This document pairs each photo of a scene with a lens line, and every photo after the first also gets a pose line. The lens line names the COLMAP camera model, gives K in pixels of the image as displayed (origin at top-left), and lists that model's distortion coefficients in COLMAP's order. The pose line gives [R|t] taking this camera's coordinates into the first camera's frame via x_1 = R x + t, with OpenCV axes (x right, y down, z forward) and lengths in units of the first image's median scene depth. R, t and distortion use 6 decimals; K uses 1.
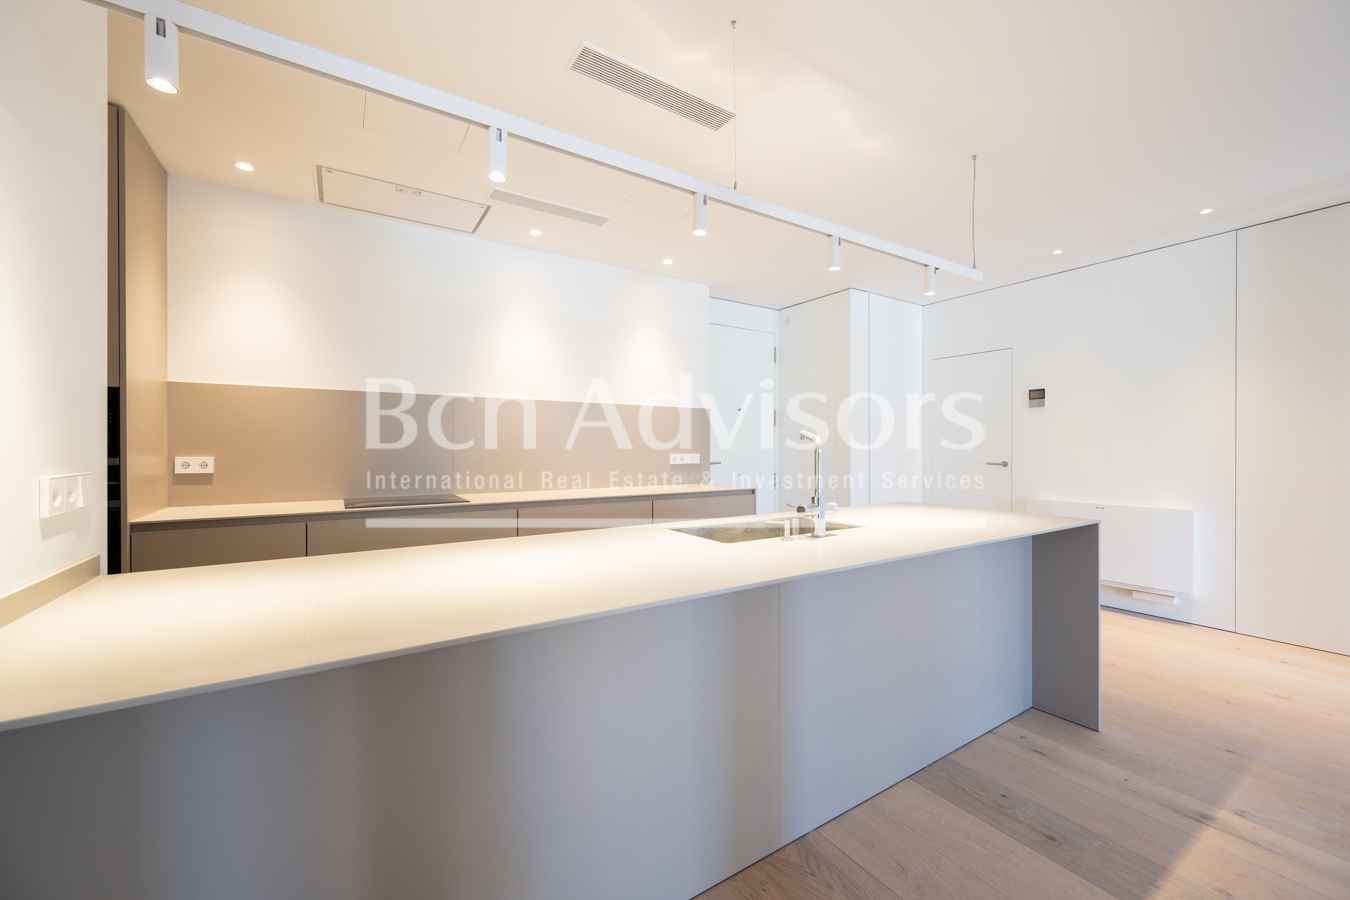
lens RADIAL K [[529.0, 0, 673.2], [0, 529.0, 450.5], [0, 0, 1]] dist [-0.001135, -0.000013]
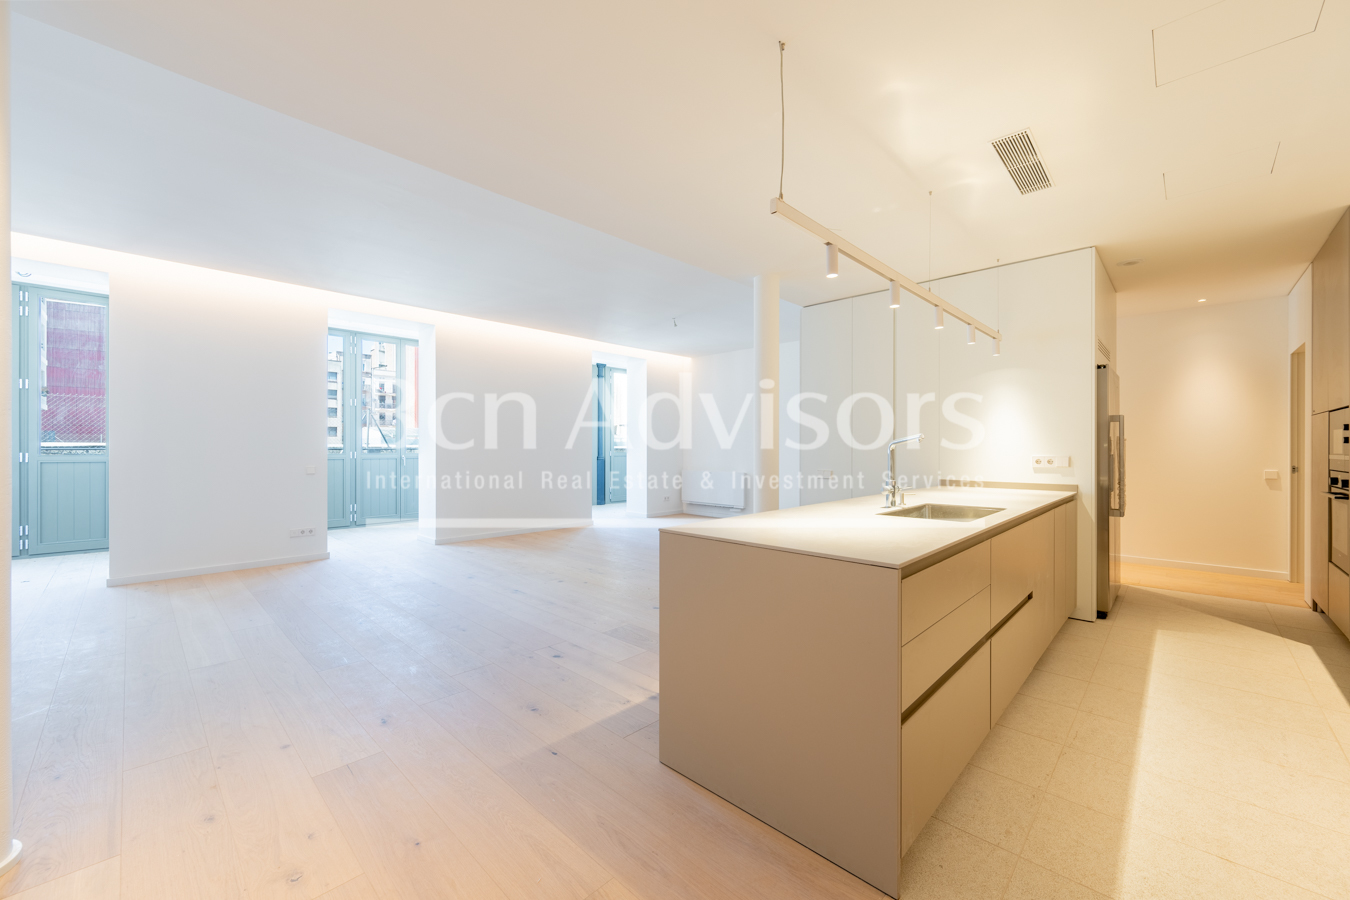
lens RADIAL K [[529.0, 0, 673.2], [0, 529.0, 450.5], [0, 0, 1]] dist [-0.001135, -0.000013]
pose [[-0.973904, 0.000294, -0.226959, 0.621501], [-0.001319, 0.999975, 0.006953, -0.004835], [0.226956, 0.007071, -0.973879, 1.181547]]
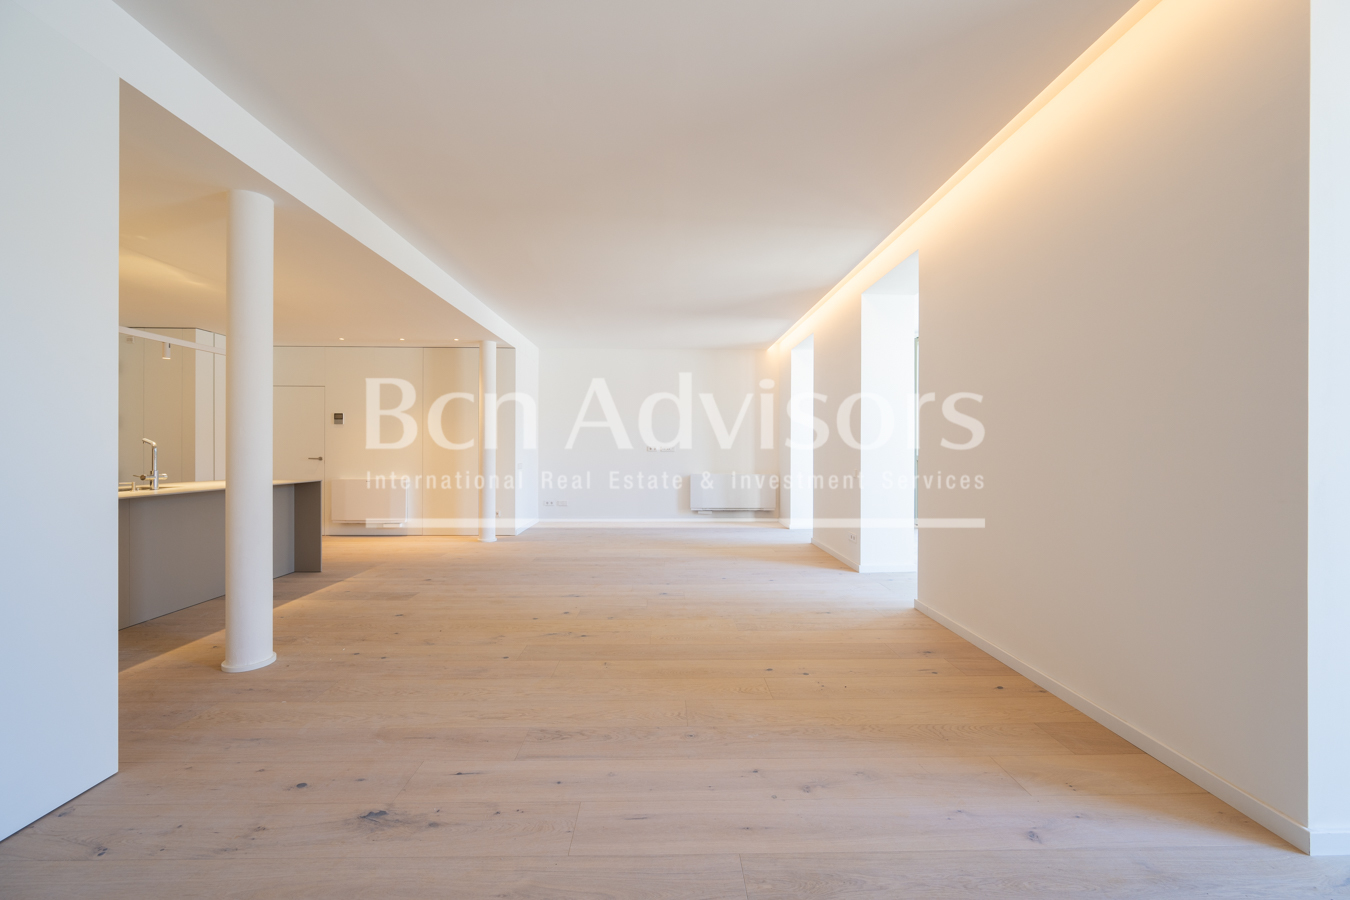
lens RADIAL K [[534.8, 0, 676.2], [0, 534.8, 450.0], [0, 0, 1]] dist [-0.001480, 0.000074]
pose [[0.524402, 0.002929, 0.851466, -0.227648], [-0.000699, 0.999995, -0.003010, 0.004772], [-0.851470, 0.000983, 0.524402, -0.957793]]
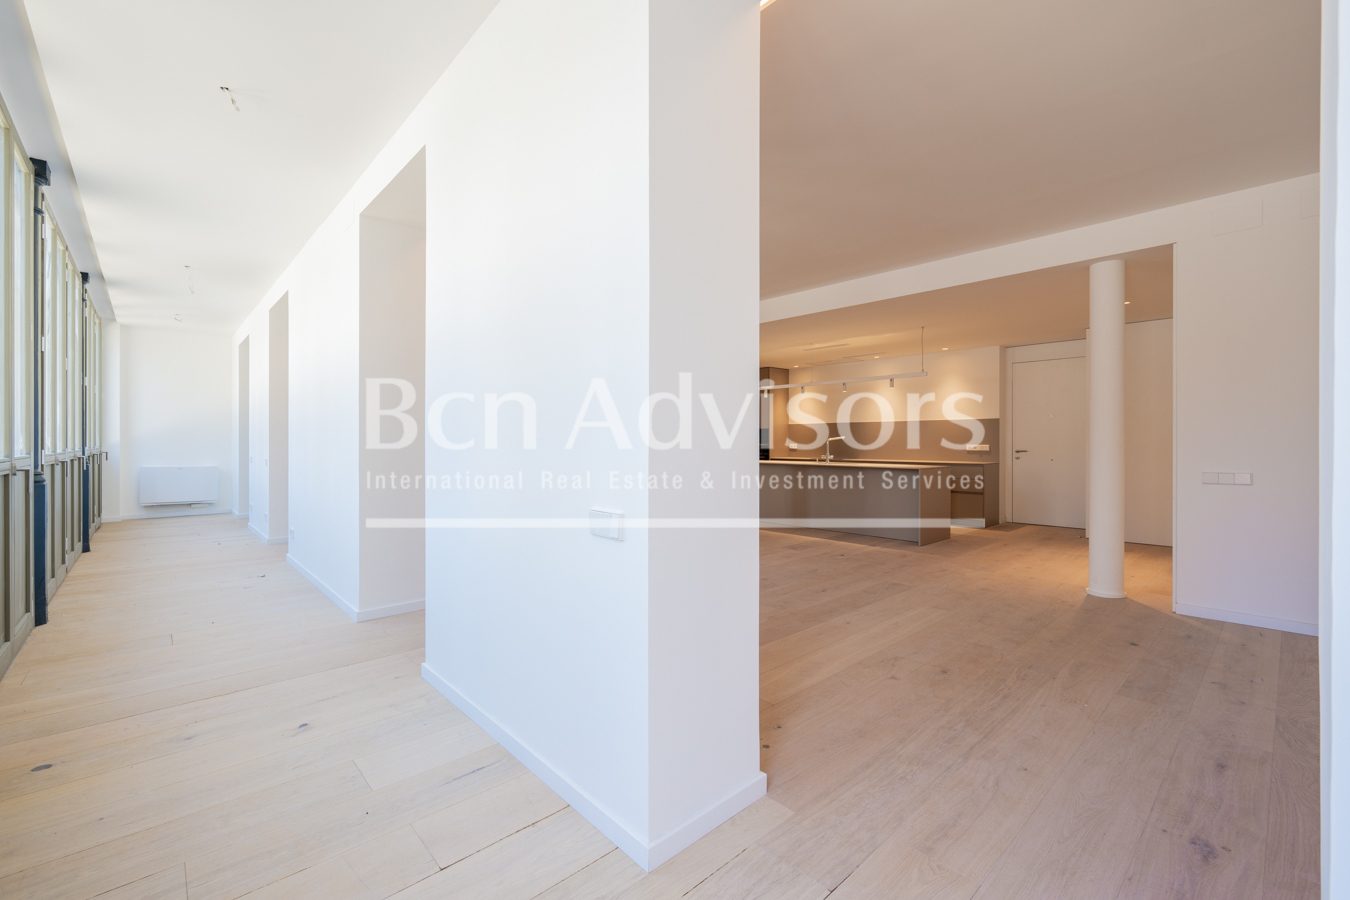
lens RADIAL K [[551.8, 0, 619.7], [0, 551.8, 438.9], [0, 0, 1]] dist [-0.001999, -0.000119]
pose [[0.115157, -0.004223, -0.993338, 2.154744], [-0.005019, 0.999976, -0.004833, 0.001650], [0.993335, 0.005542, 0.115133, -0.534858]]
